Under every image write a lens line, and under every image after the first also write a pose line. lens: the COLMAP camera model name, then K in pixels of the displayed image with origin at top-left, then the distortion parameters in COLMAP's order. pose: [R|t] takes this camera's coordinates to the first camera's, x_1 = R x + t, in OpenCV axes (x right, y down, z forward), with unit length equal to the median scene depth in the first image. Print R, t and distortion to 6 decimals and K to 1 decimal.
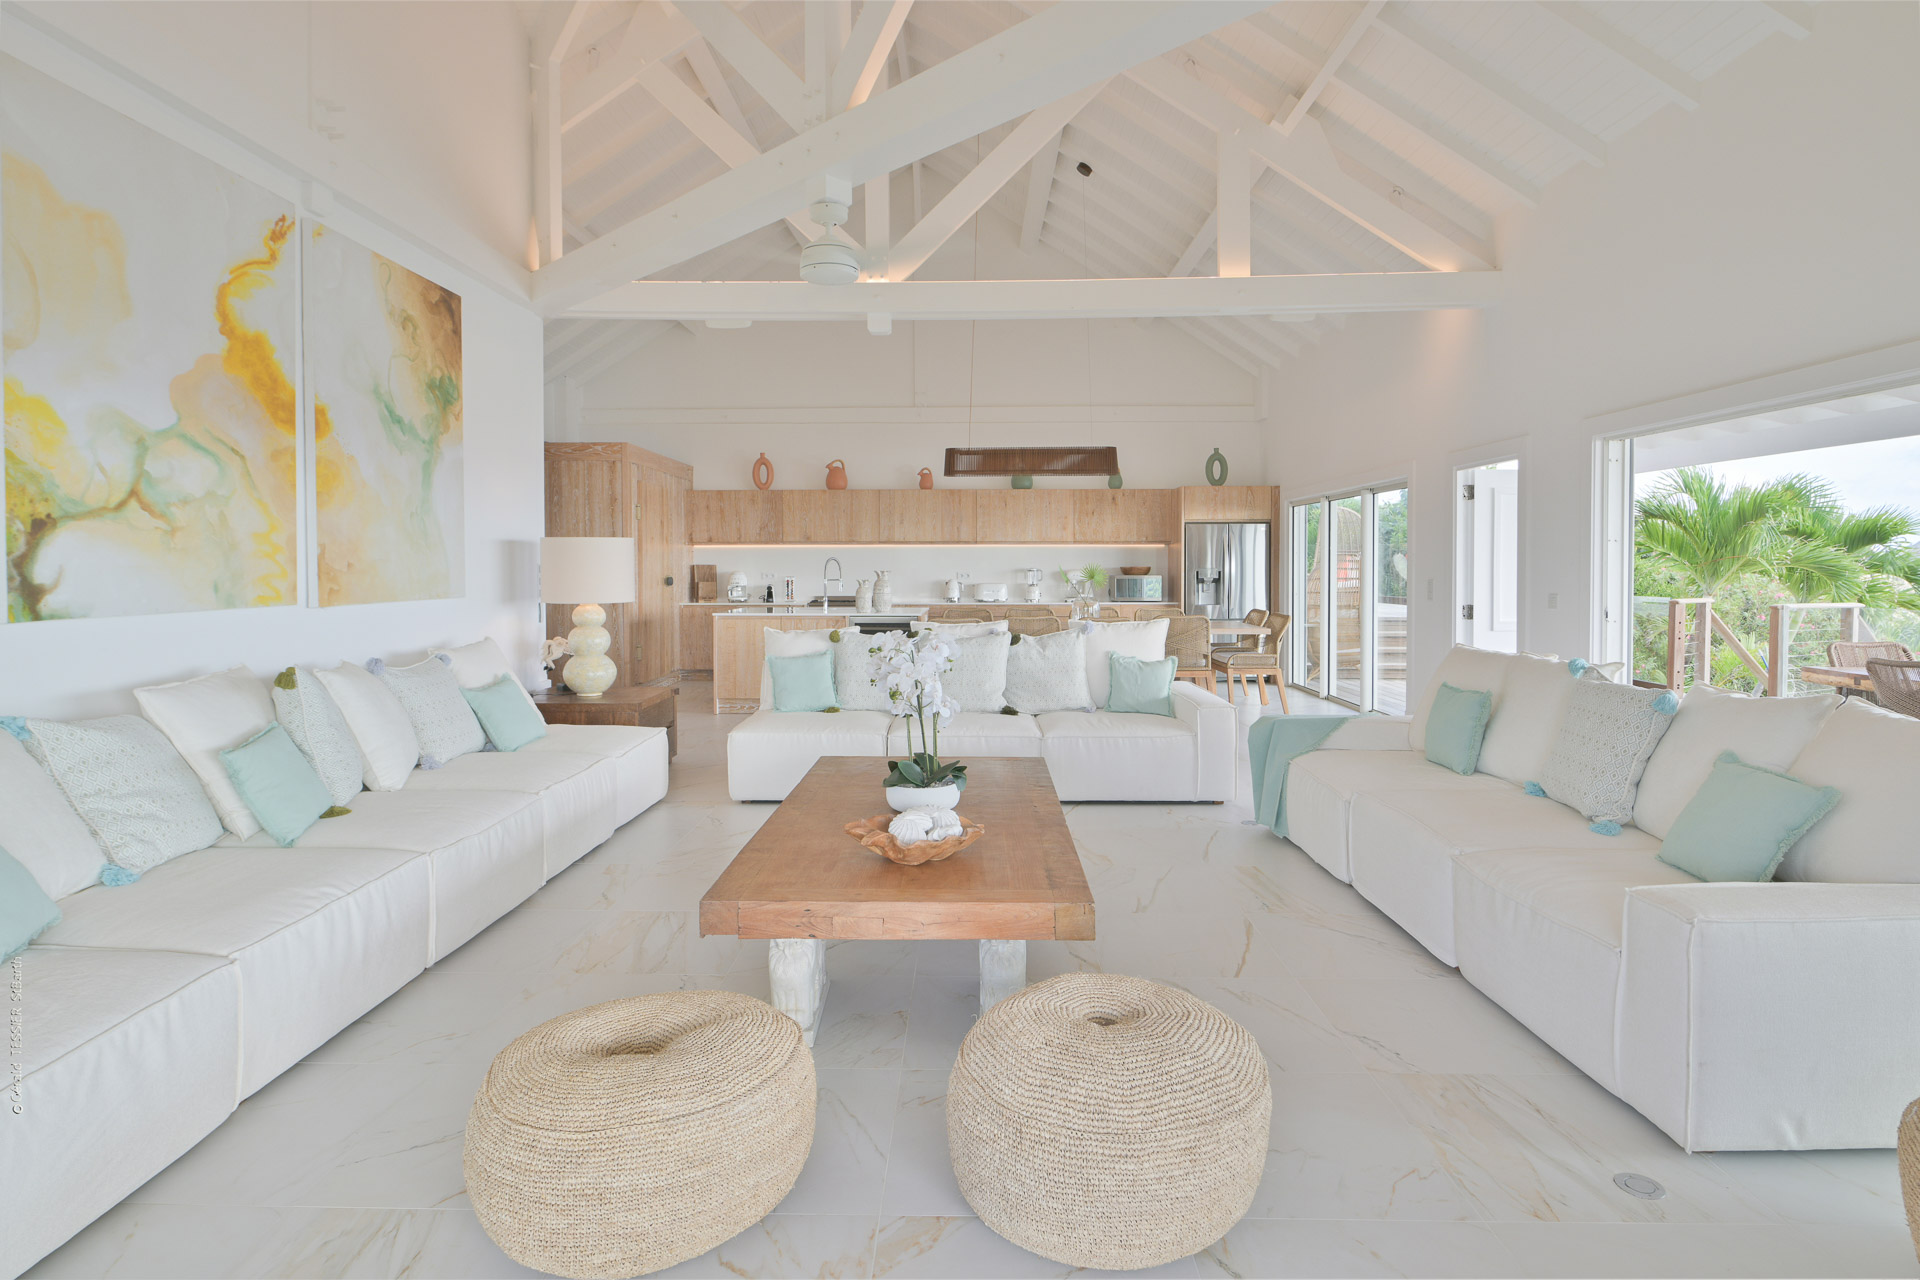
lens RADIAL K [[1089.8, 0, 952.2], [0, 1089.8, 591.5], [0, 0, 1]] dist [-0.000287, -0.000090]
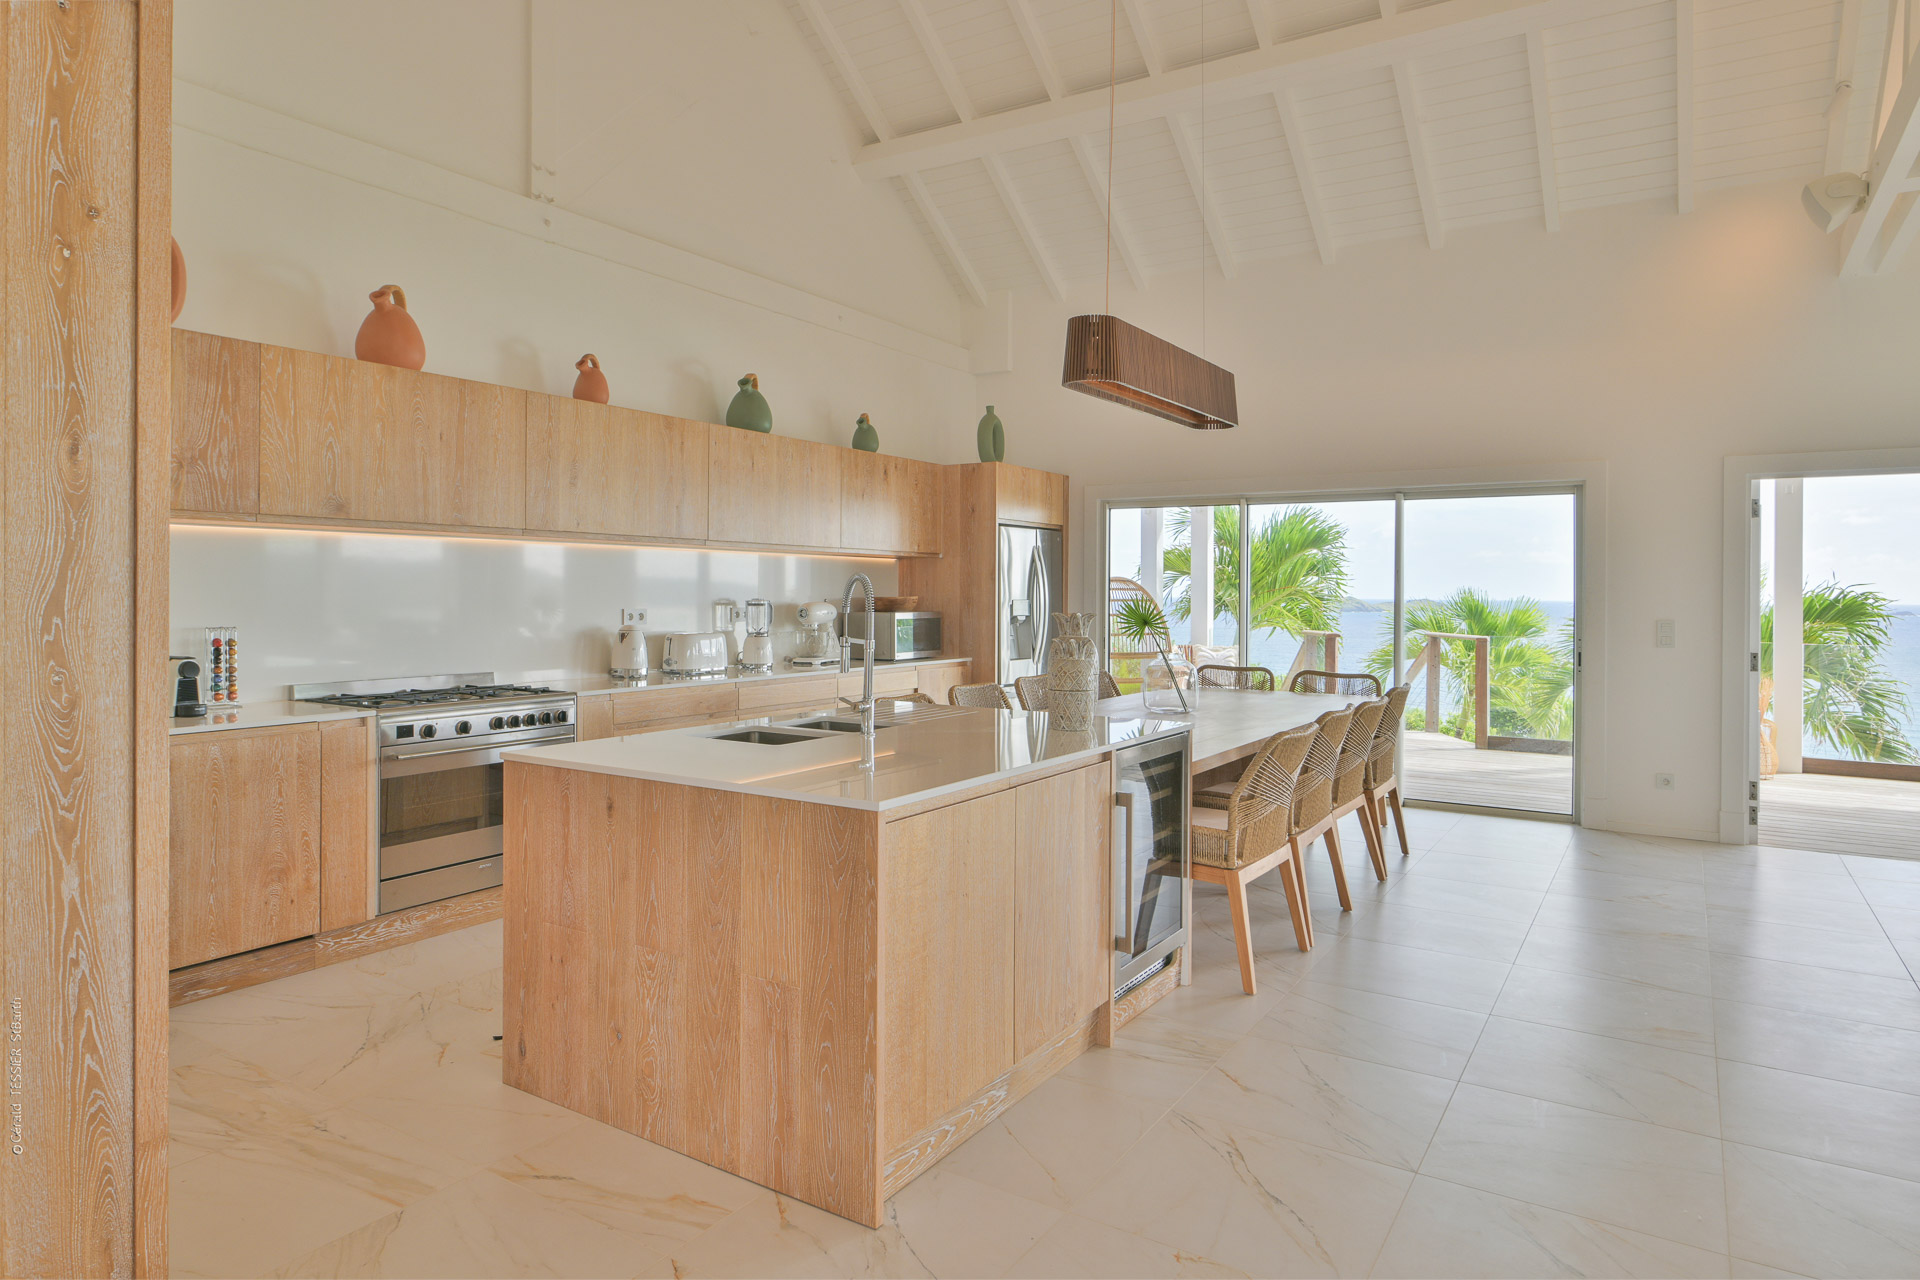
lens RADIAL K [[1154.7, 0, 960.0], [0, 1154.7, 640.0], [0, 0, 1]] dist [-0.001408, -0.000200]
pose [[0.518400, -0.030566, 0.854592, -0.405437], [0.007354, 0.999483, 0.031287, -0.022364], [-0.855107, -0.009935, 0.518357, 0.806779]]
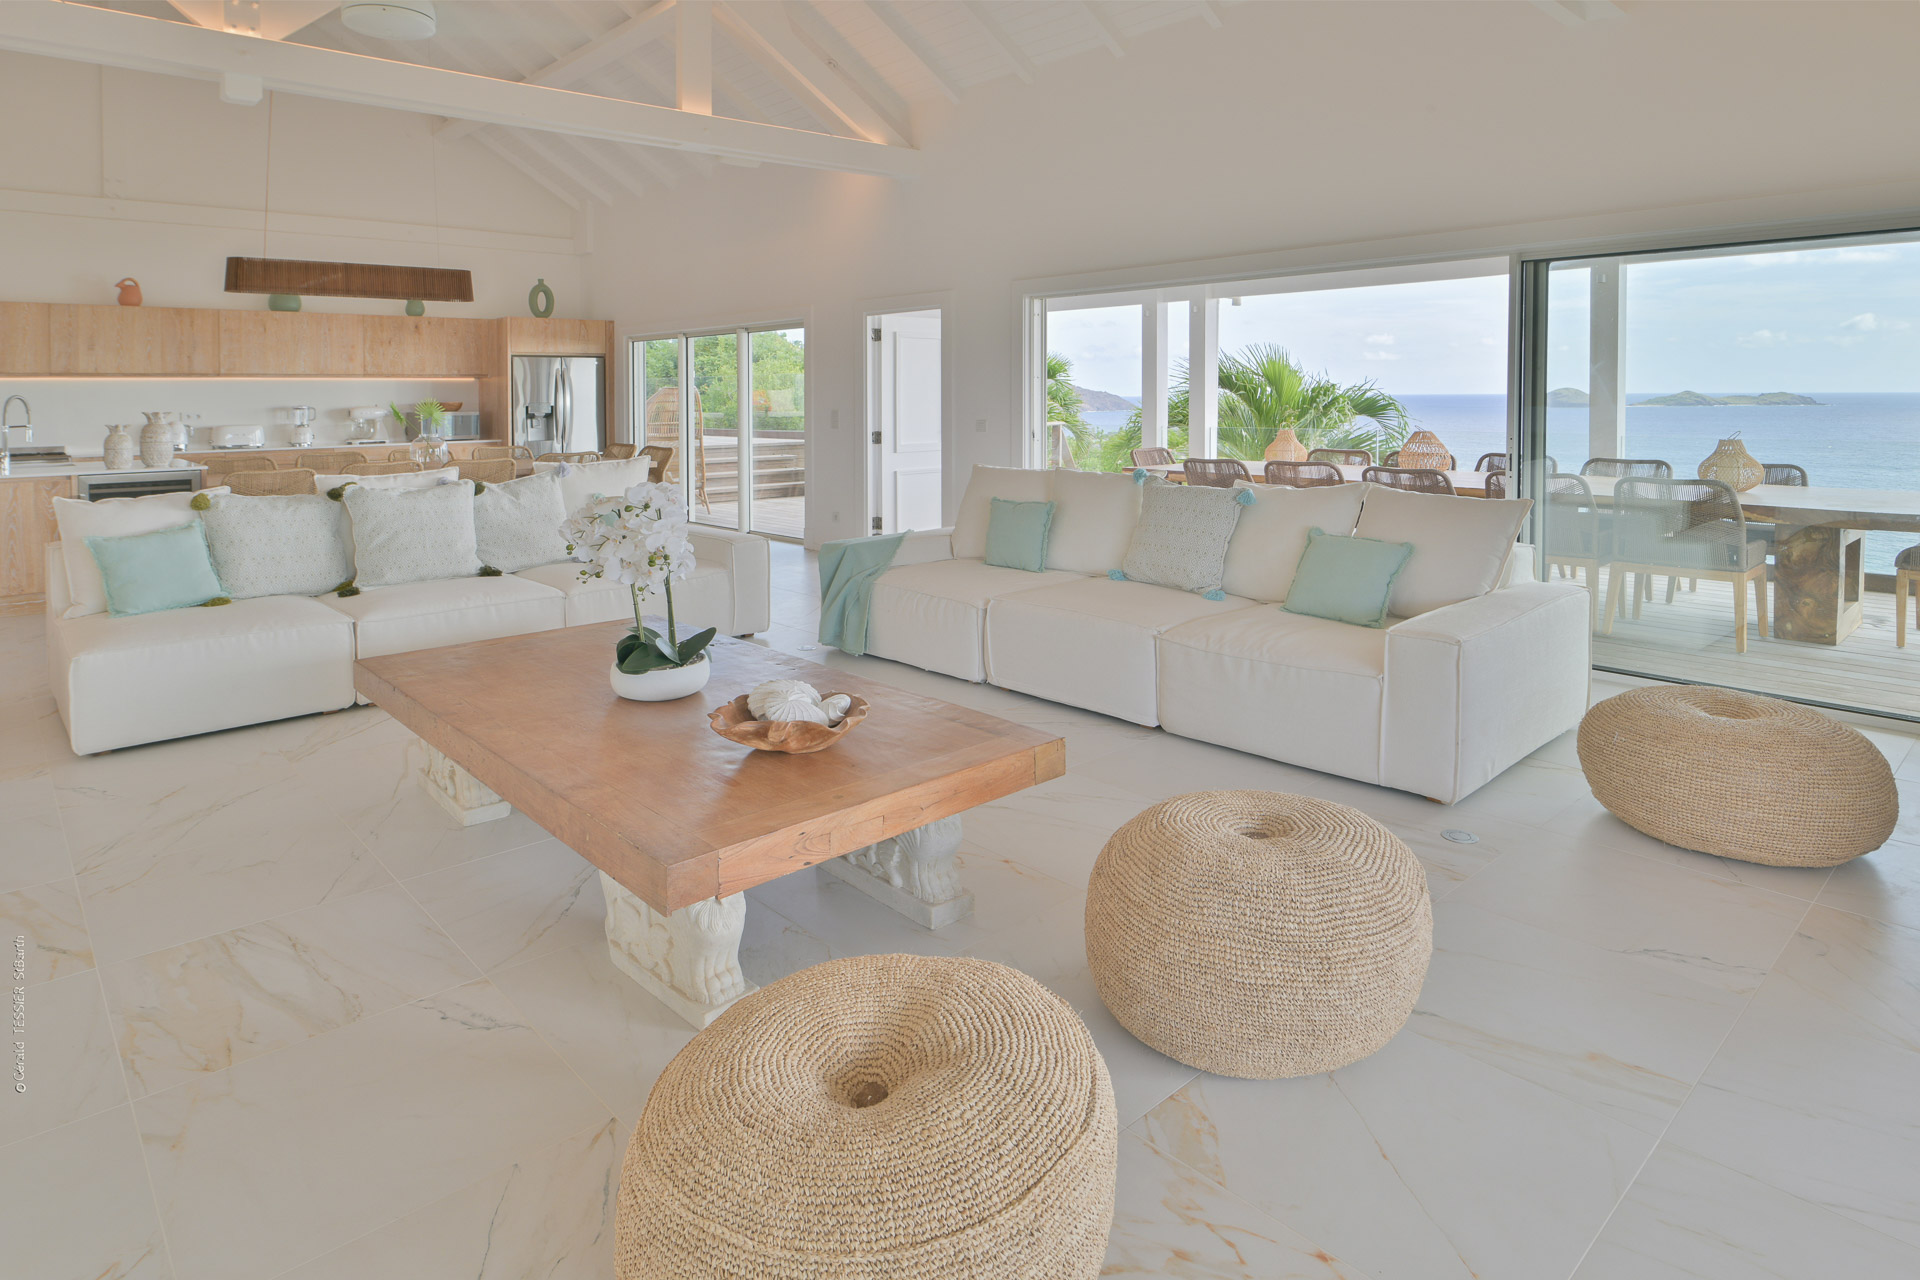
lens RADIAL K [[1036.1, 0, 957.0], [0, 1036.1, 421.4], [0, 0, 1]] dist [-0.000576, -0.000236]
pose [[0.721943, -0.025273, 0.691490, -0.157190], [0.026274, 0.999613, 0.009103, -0.004387], [-0.691453, 0.011596, 0.722328, 0.096785]]
